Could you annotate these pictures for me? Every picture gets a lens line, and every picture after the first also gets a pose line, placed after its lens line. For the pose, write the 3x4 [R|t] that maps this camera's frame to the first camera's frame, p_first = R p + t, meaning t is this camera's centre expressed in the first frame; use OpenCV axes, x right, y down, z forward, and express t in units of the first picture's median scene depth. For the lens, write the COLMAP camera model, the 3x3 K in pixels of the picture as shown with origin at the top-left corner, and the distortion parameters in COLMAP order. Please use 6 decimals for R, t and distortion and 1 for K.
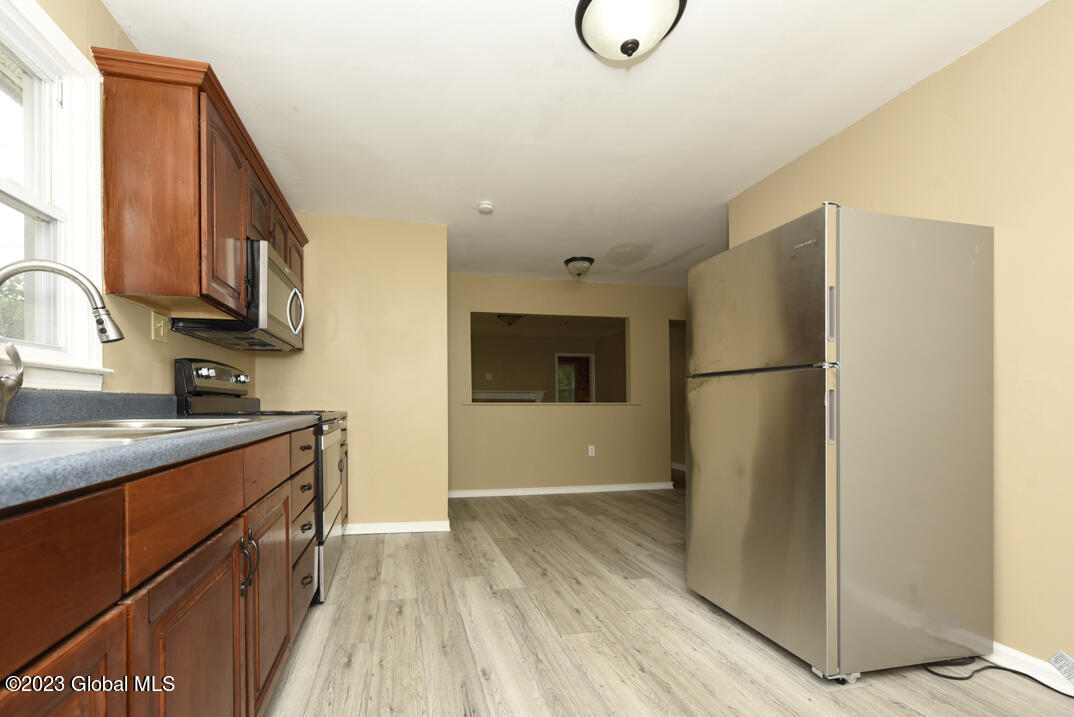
lens RADIAL K [[476.9, 0, 497.5], [0, 476.9, 399.2], [0, 0, 1]] dist [-0.000424, 0.000268]
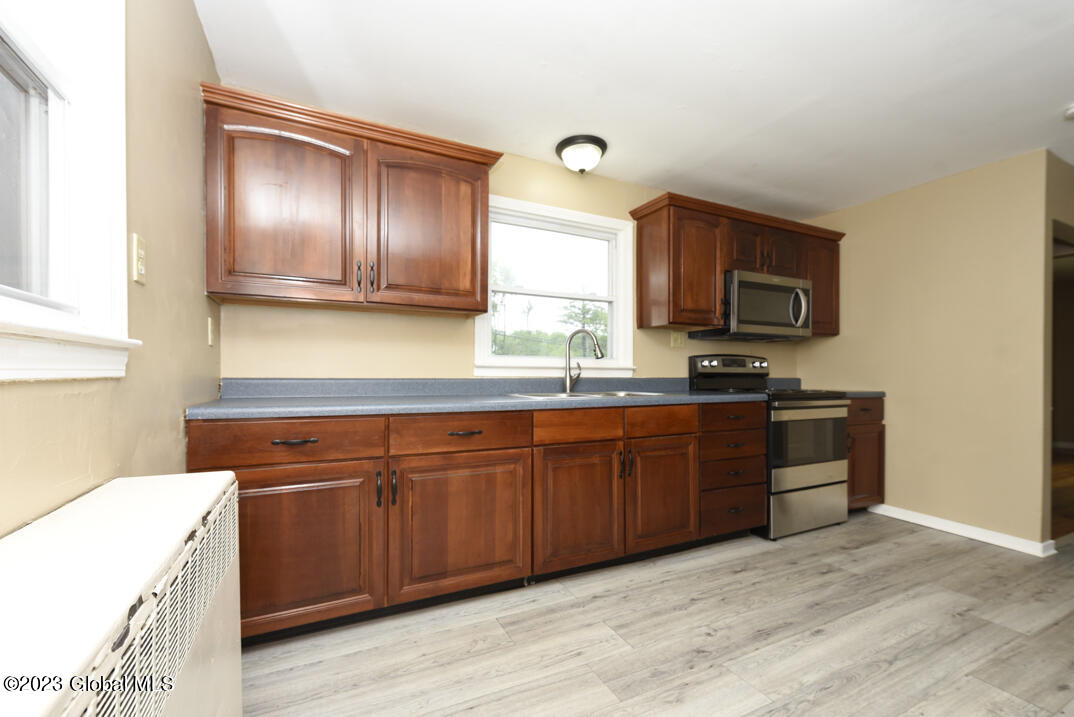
lens RADIAL K [[426.8, 0, 498.5], [0, 426.8, 374.2], [0, 0, 1]] dist [-0.009052, -0.000864]
pose [[0.183236, -0.002342, -0.983066, 0.663160], [0.003967, 0.999991, -0.001643, -0.022285], [0.983061, -0.003599, 0.183243, 0.072548]]
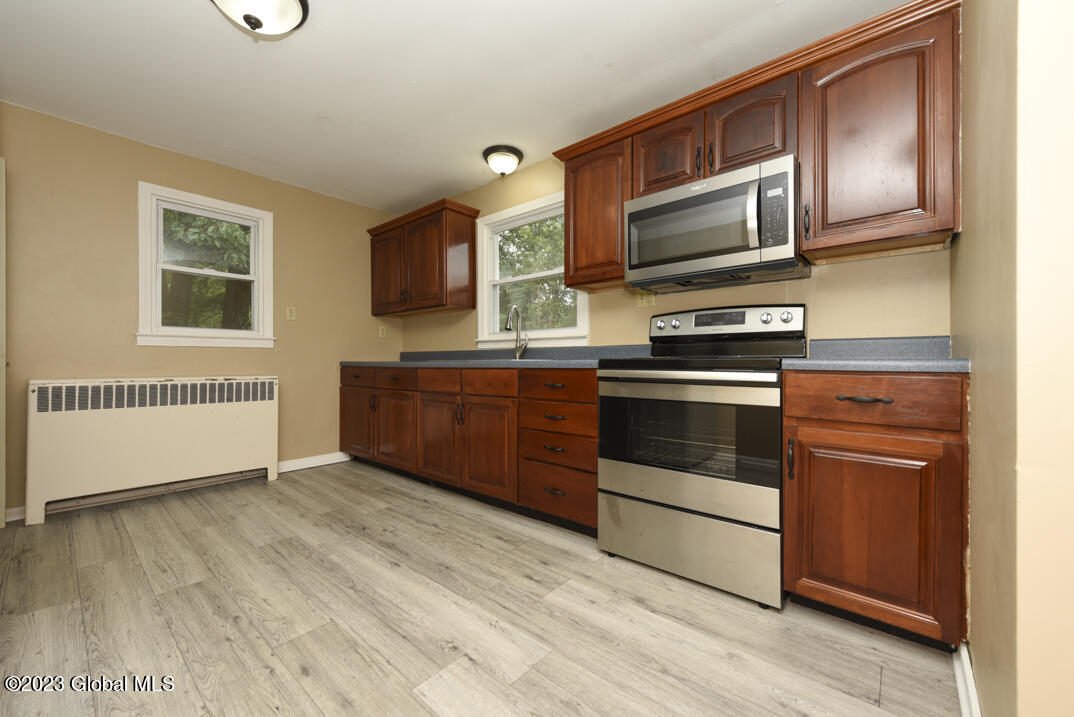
lens RADIAL K [[426.8, 0, 548.7], [0, 426.8, 364.1], [0, 0, 1]] dist [-0.009052, -0.000864]
pose [[-0.804319, 0.001613, -0.594196, 0.256550], [0.003000, 0.999995, -0.001346, 0.045175], [0.594190, -0.002865, -0.804319, 1.750177]]
